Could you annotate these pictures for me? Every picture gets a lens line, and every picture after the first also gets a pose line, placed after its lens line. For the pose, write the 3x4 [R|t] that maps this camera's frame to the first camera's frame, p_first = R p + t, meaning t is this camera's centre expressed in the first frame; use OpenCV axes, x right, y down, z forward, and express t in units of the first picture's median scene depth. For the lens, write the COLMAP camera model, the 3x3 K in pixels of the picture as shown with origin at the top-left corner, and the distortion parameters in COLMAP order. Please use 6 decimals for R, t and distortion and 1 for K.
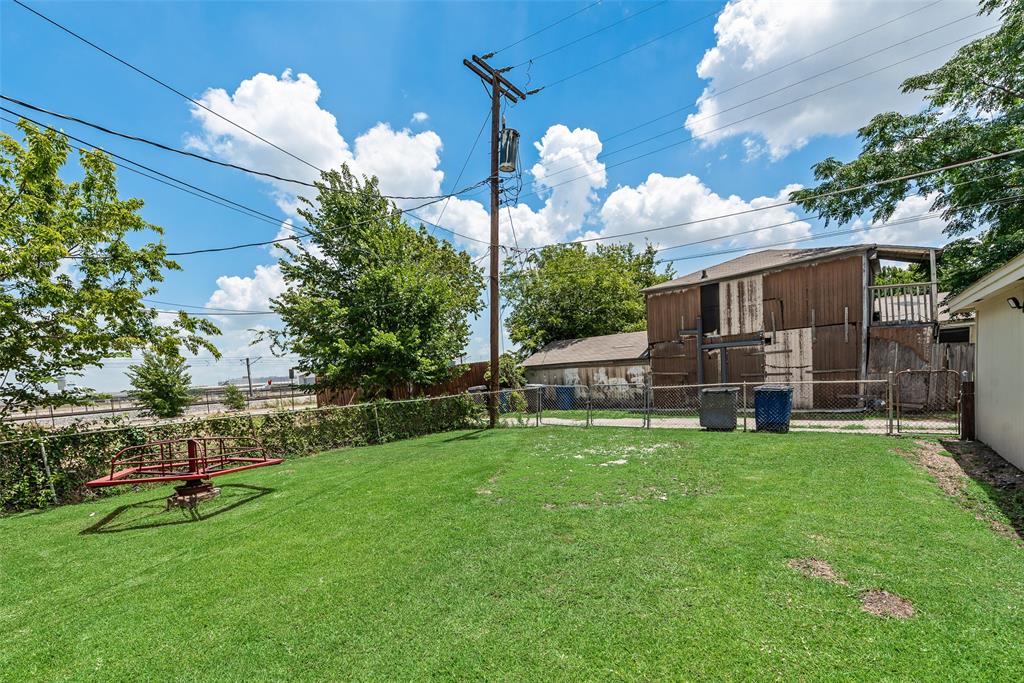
lens RADIAL K [[441.3, 0, 489.2], [0, 441.3, 407.6], [0, 0, 1]] dist [0.007523, -0.001597]
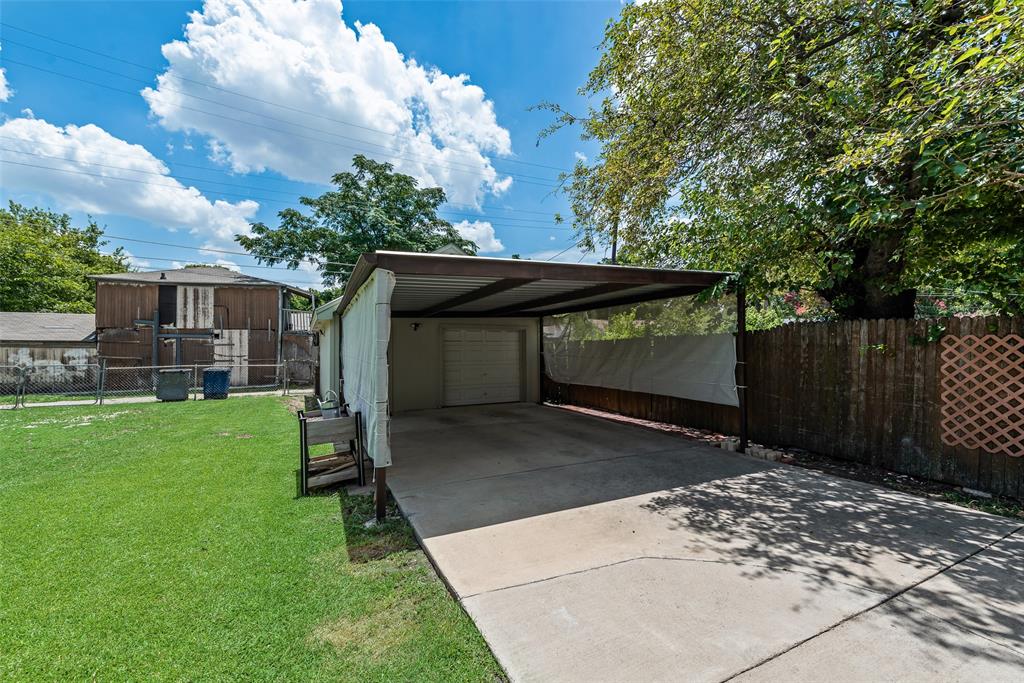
lens RADIAL K [[414.2, 0, 514.2], [0, 414.2, 338.6], [0, 0, 1]] dist [0.018795, -0.002015]
pose [[0.394824, 0.078128, 0.915429, -0.181664], [0.042406, 0.993766, -0.103103, 0.027922], [-0.917778, 0.079527, 0.389049, -0.333021]]
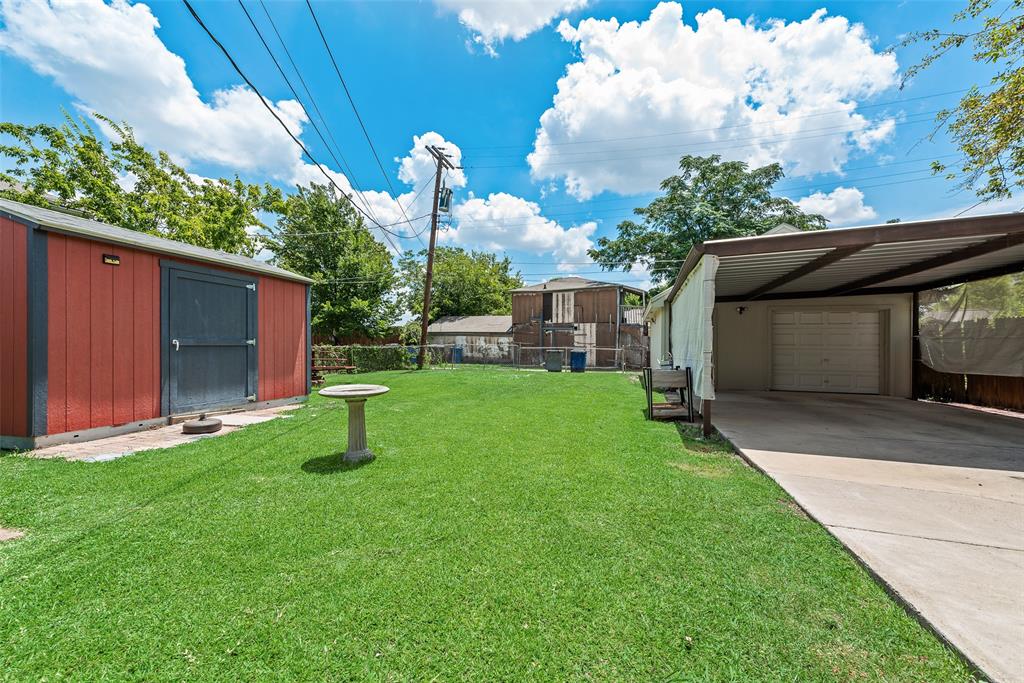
lens RADIAL K [[414.2, 0, 509.0], [0, 414.2, 348.1], [0, 0, 1]] dist [0.018795, -0.002015]
pose [[0.913396, 0.065926, 0.401699, -0.293044], [-0.035548, 0.995947, -0.082622, 0.079834], [-0.405518, 0.061187, 0.912037, -0.427027]]
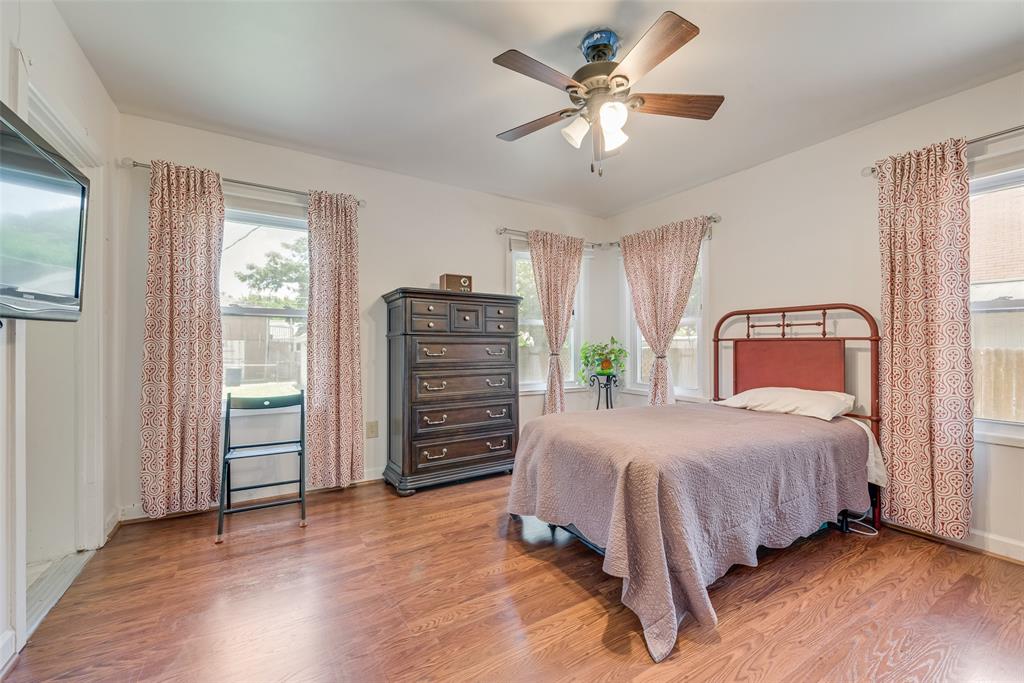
lens RADIAL K [[414.8, 0, 514.2], [0, 414.8, 341.8], [0, 0, 1]] dist [0.002528, -0.003135]
pose [[0.299353, 0.076229, 0.951092, -0.705430], [0.046348, 0.994465, -0.094293, 0.065496], [-0.953016, 0.072309, 0.294163, -0.737610]]
